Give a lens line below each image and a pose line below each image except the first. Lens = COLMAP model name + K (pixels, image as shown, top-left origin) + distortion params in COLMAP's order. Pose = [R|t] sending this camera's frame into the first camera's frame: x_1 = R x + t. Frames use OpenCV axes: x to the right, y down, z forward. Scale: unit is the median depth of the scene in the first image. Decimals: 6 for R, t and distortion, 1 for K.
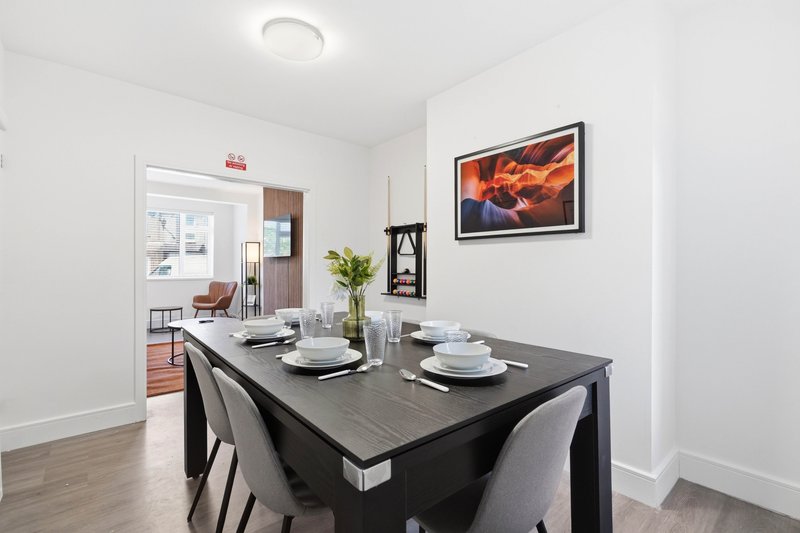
lens RADIAL K [[364.5, 0, 402.2], [0, 364.5, 260.2], [0, 0, 1]] dist [-0.002219, 0.001766]
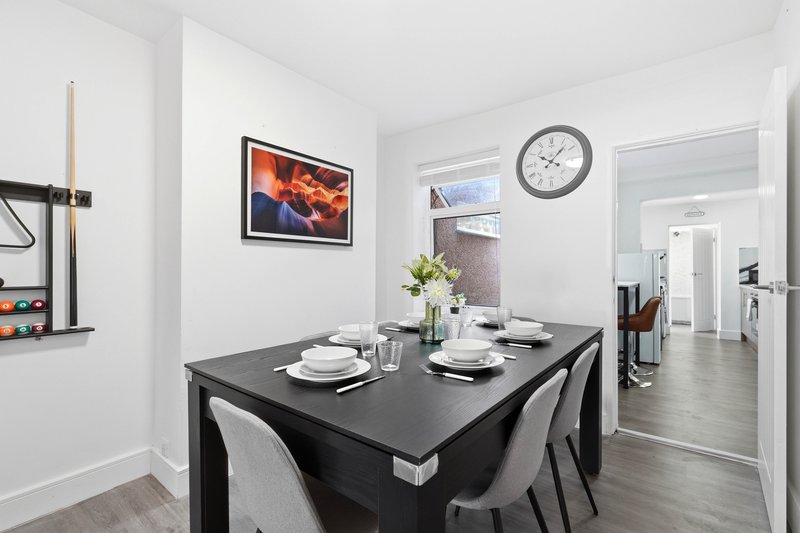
lens RADIAL K [[364.5, 0, 399.6], [0, 364.5, 270.5], [0, 0, 1]] dist [-0.002219, 0.001766]
pose [[-0.197829, -0.002187, 0.980234, -0.808749], [-0.009392, 0.999956, 0.000335, 0.014209], [-0.980192, -0.009141, -0.197840, 0.930337]]
